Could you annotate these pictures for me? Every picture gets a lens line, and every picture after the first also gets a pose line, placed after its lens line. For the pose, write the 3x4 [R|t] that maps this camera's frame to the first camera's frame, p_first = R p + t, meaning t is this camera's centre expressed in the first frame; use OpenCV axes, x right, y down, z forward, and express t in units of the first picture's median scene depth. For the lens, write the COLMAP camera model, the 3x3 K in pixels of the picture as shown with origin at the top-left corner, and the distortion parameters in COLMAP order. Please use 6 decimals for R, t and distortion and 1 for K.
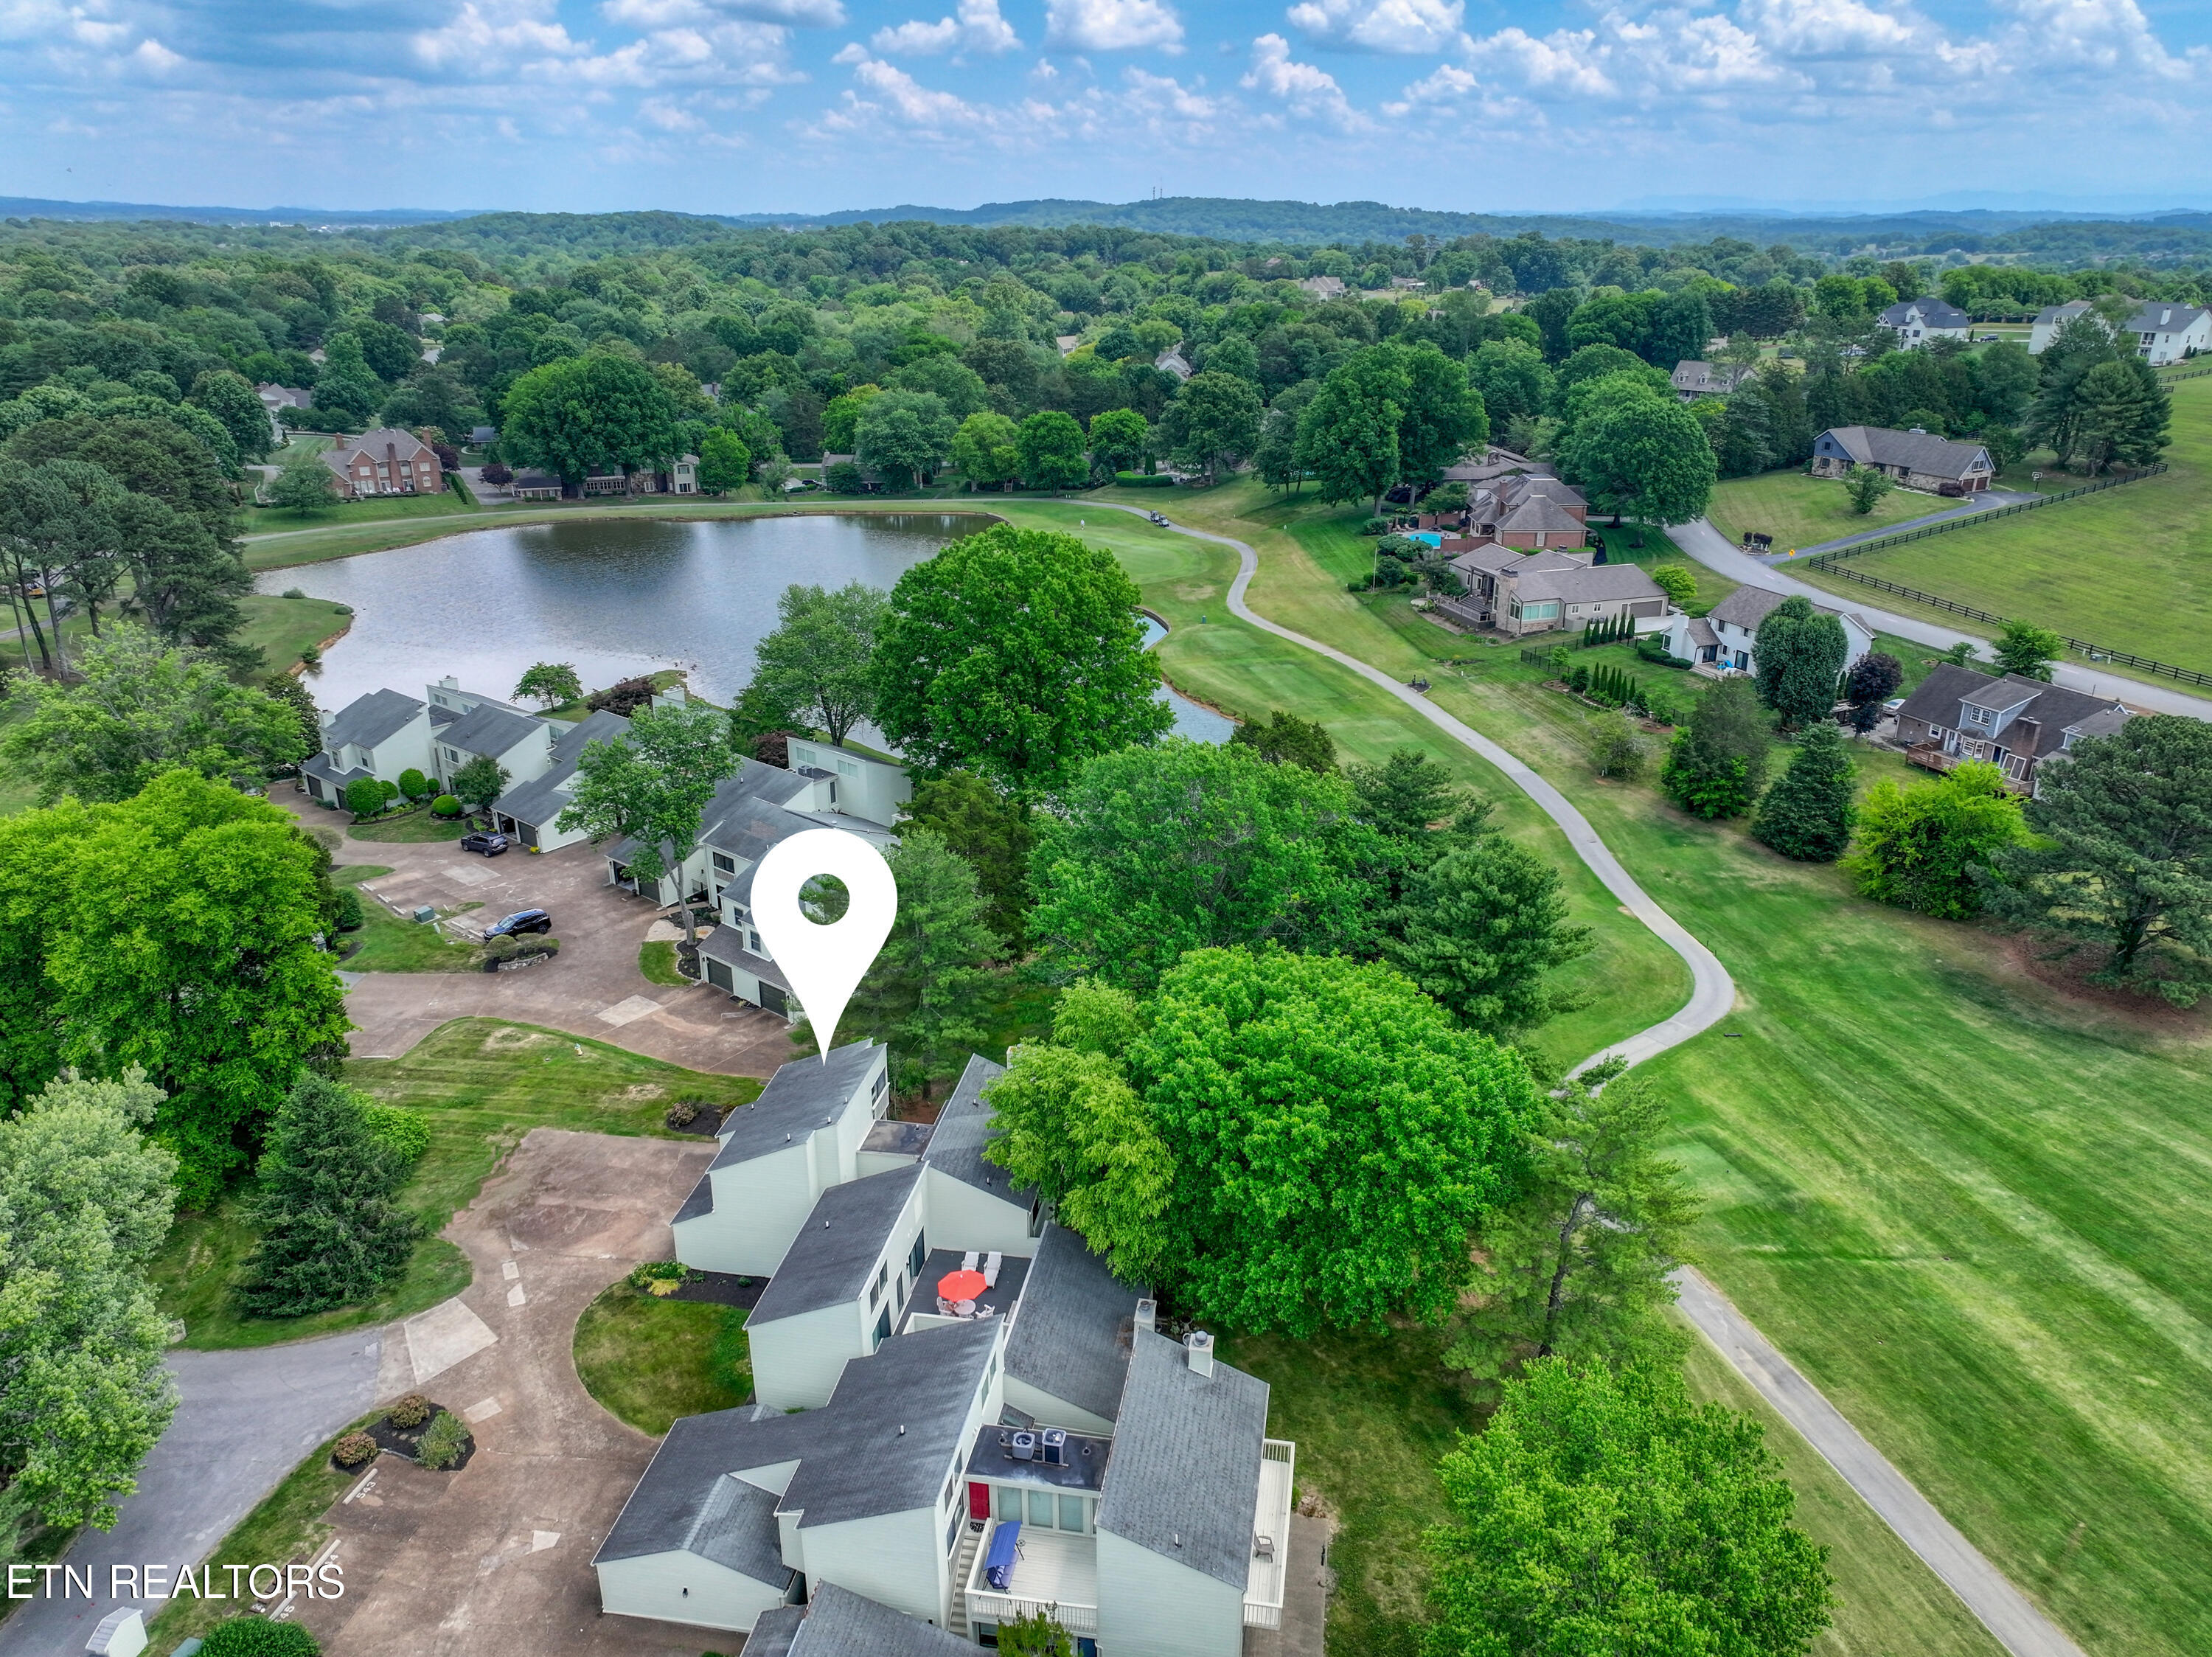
lens RADIAL K [[1570.4, 0, 1106.0], [0, 1570.4, 828.5], [0, 0, 1]] dist [-0.001944, 0.010194]
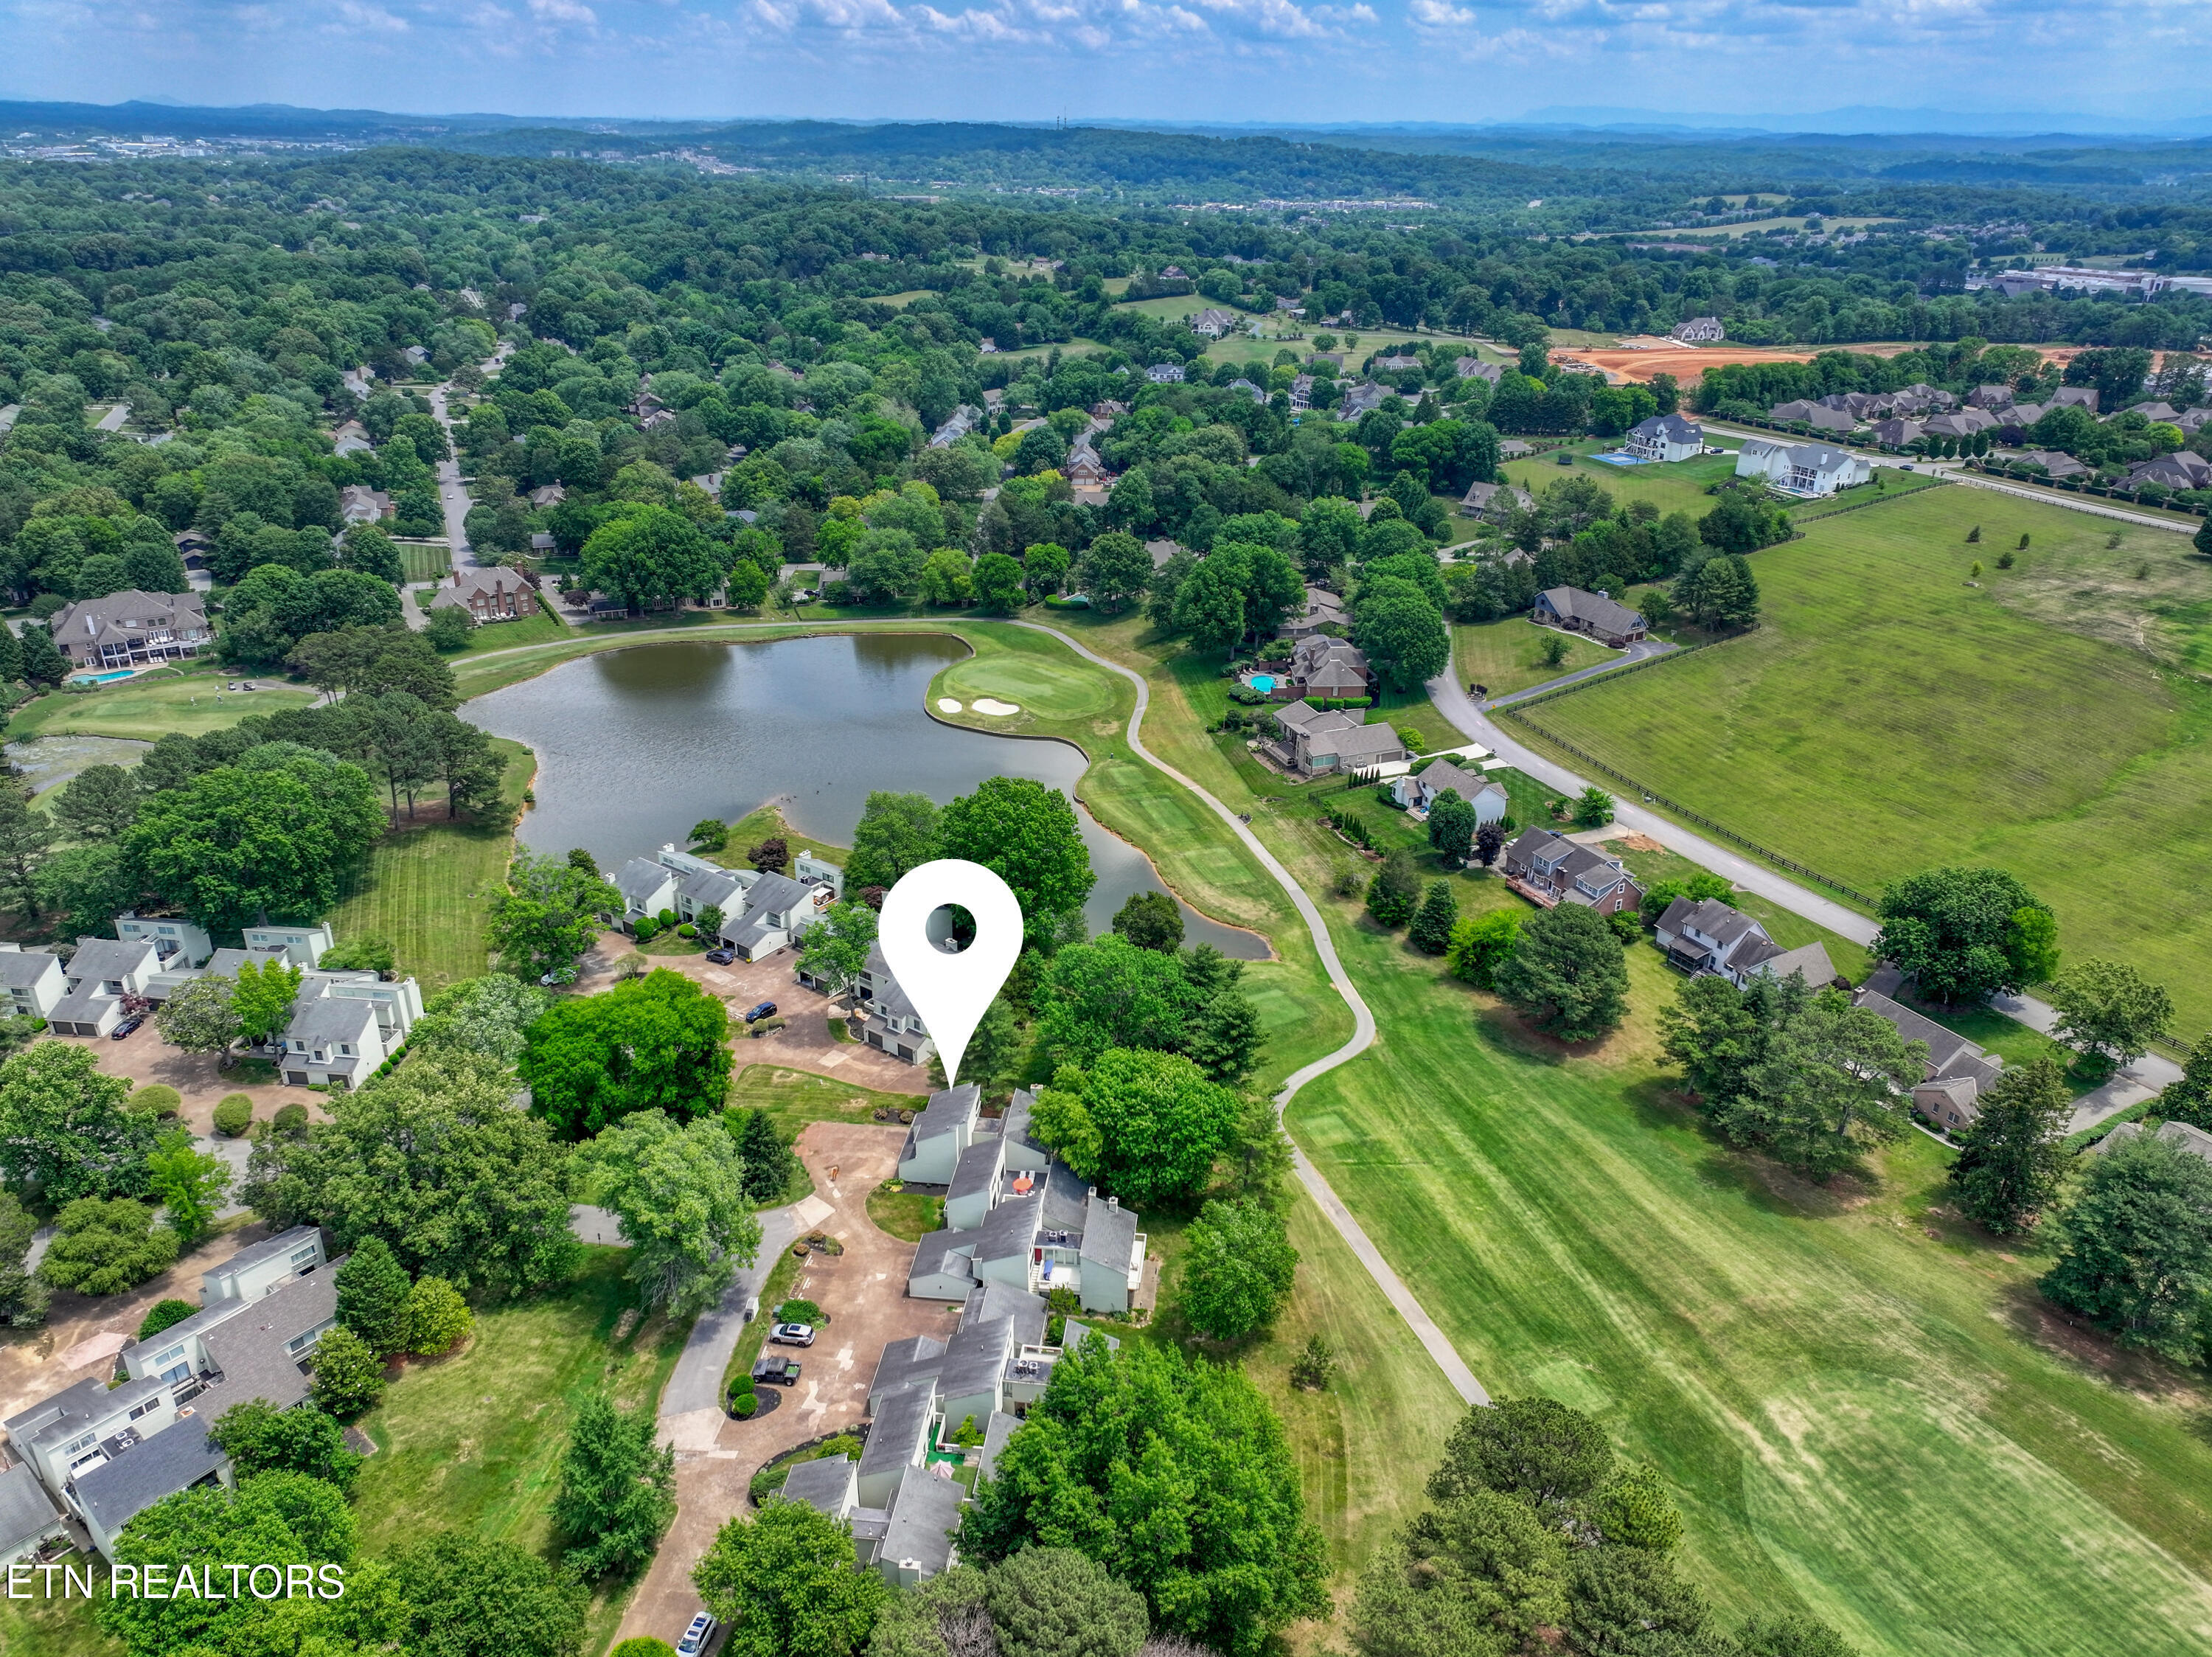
lens RADIAL K [[1570.4, 0, 1106.0], [0, 1570.4, 828.5], [0, 0, 1]] dist [-0.001944, 0.010194]
pose [[0.998332, -0.013934, 0.056034, -0.056100], [0.010968, 0.998539, 0.052903, -0.271603], [-0.056690, -0.052200, 0.997026, -0.985029]]
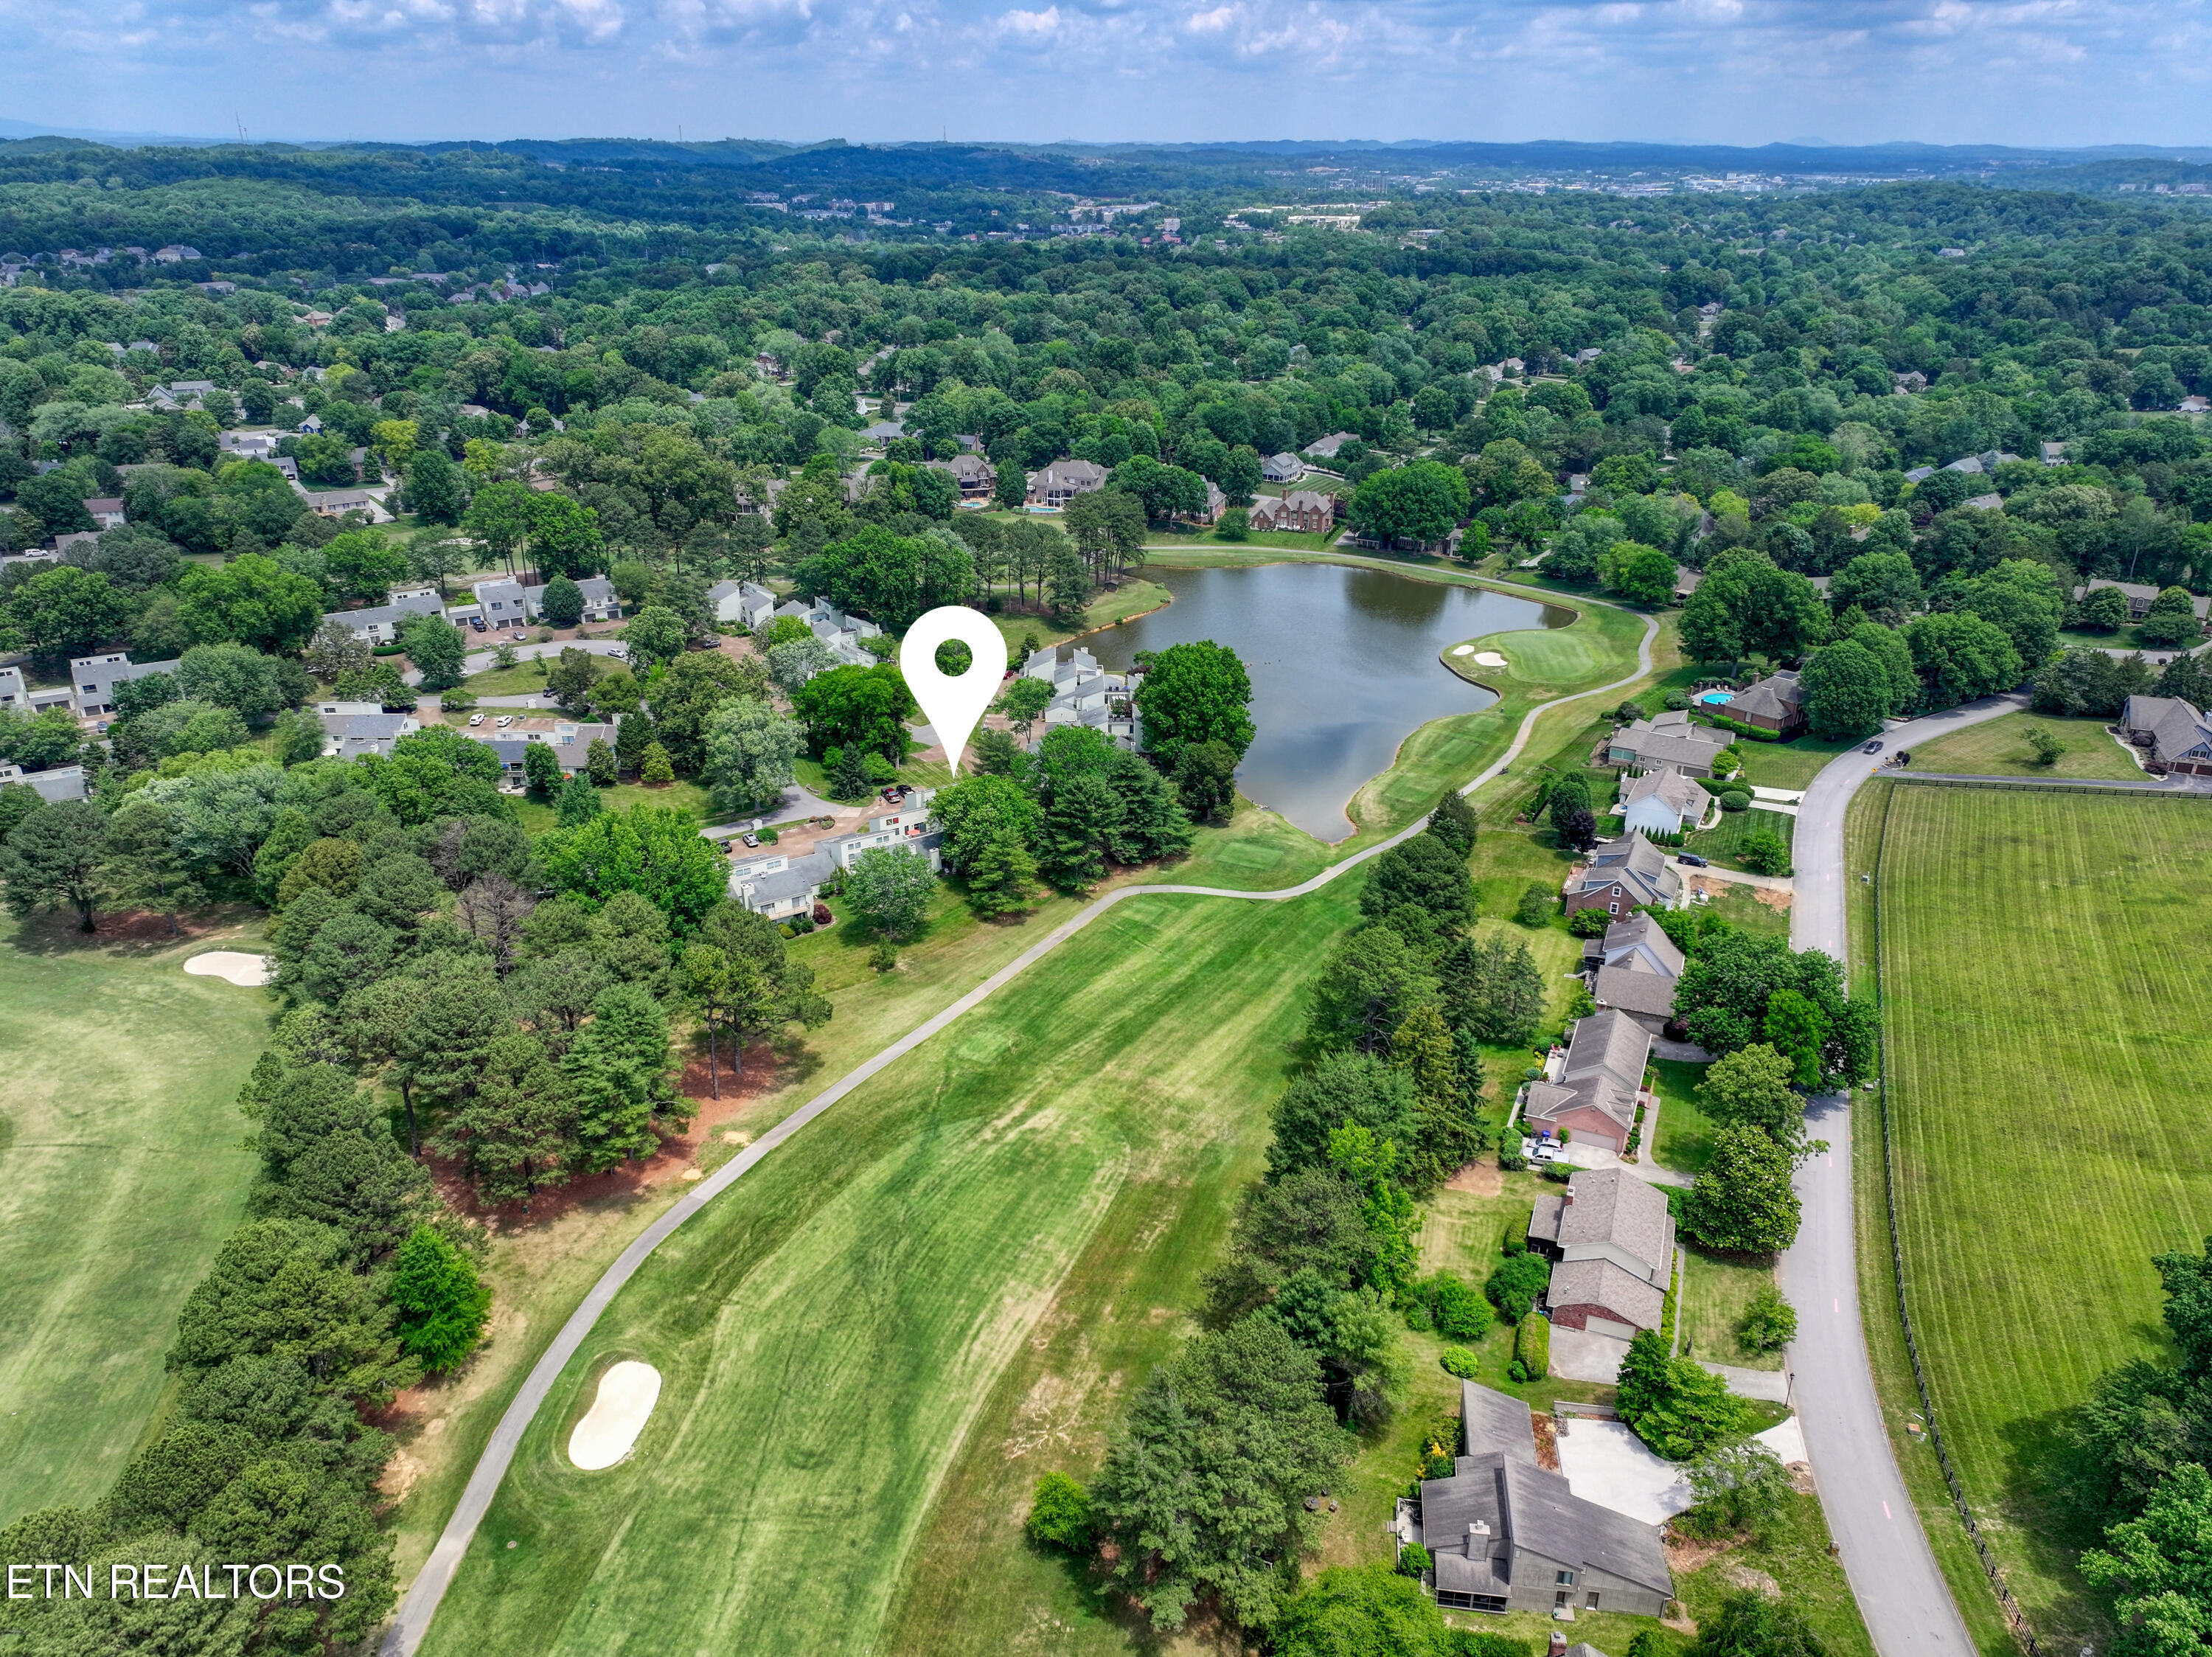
lens RADIAL K [[1570.4, 0, 1106.0], [0, 1570.4, 828.5], [0, 0, 1]] dist [-0.001944, 0.010194]
pose [[0.654716, 0.299642, -0.693947, 1.882718], [-0.273403, 0.949788, 0.152165, -0.287677], [0.704697, 0.090103, 0.703764, -0.920035]]
